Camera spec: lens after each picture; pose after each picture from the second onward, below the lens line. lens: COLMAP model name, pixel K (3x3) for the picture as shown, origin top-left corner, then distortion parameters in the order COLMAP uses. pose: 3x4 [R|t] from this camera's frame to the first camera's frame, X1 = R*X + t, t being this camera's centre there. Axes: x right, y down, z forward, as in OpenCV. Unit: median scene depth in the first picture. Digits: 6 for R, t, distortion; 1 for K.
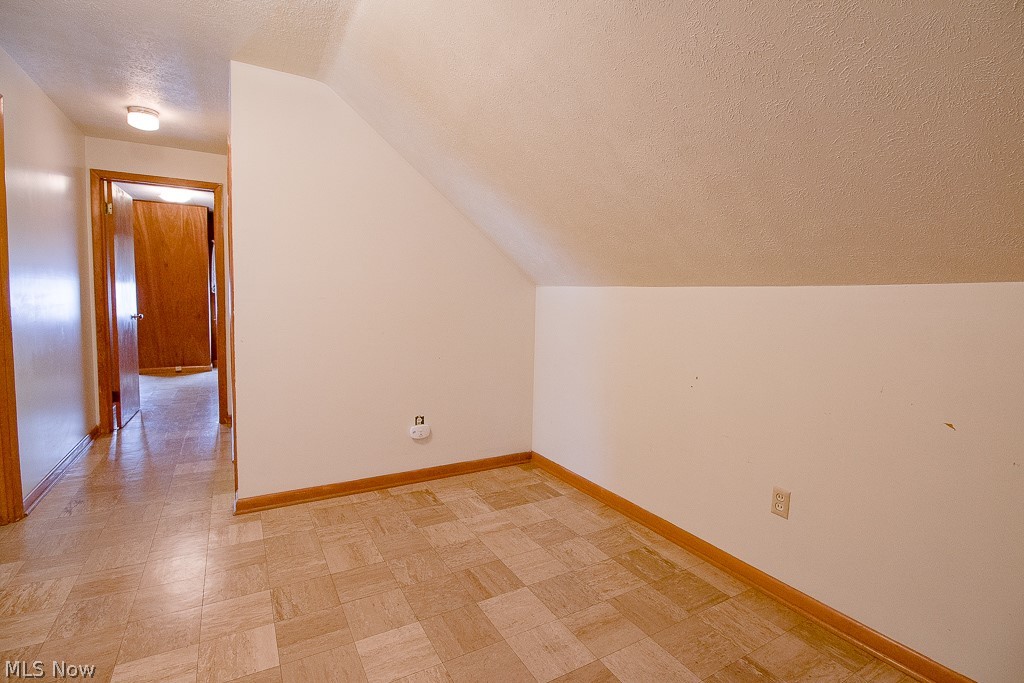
lens RADIAL K [[472.5, 0, 514.1], [0, 472.5, 334.4], [0, 0, 1]] dist [0.002366, -0.012919]
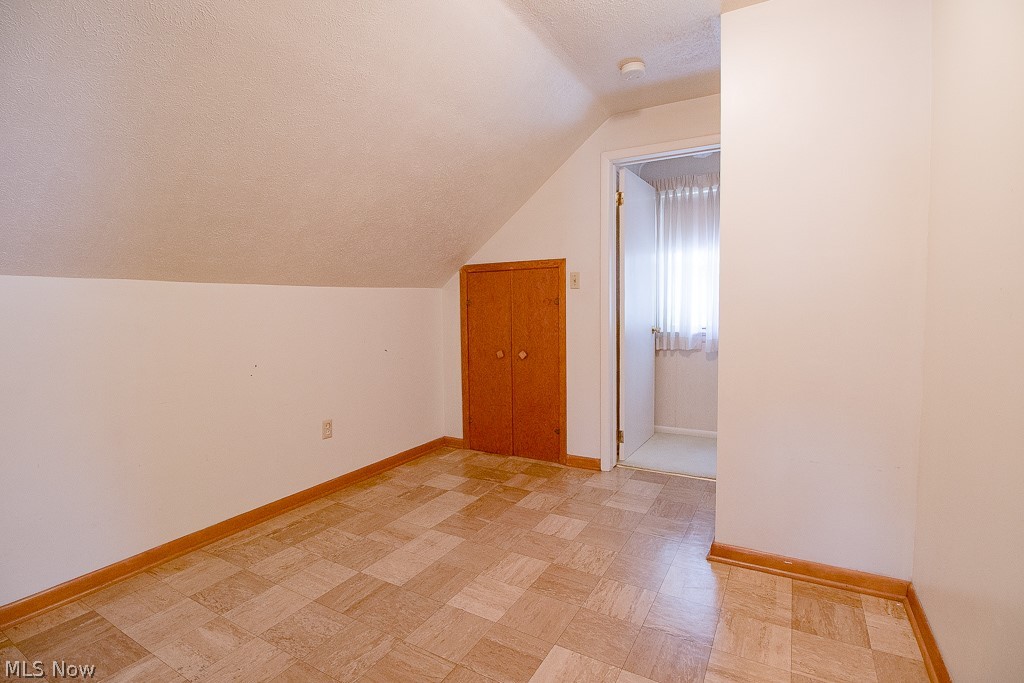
lens RADIAL K [[472.5, 0, 514.1], [0, 472.5, 334.4], [0, 0, 1]] dist [0.002366, -0.012919]
pose [[-0.485946, -0.070289, 0.871158, -0.973991], [0.068396, 0.990645, 0.118083, -0.078622], [-0.871308, 0.116966, -0.476593, 1.106346]]
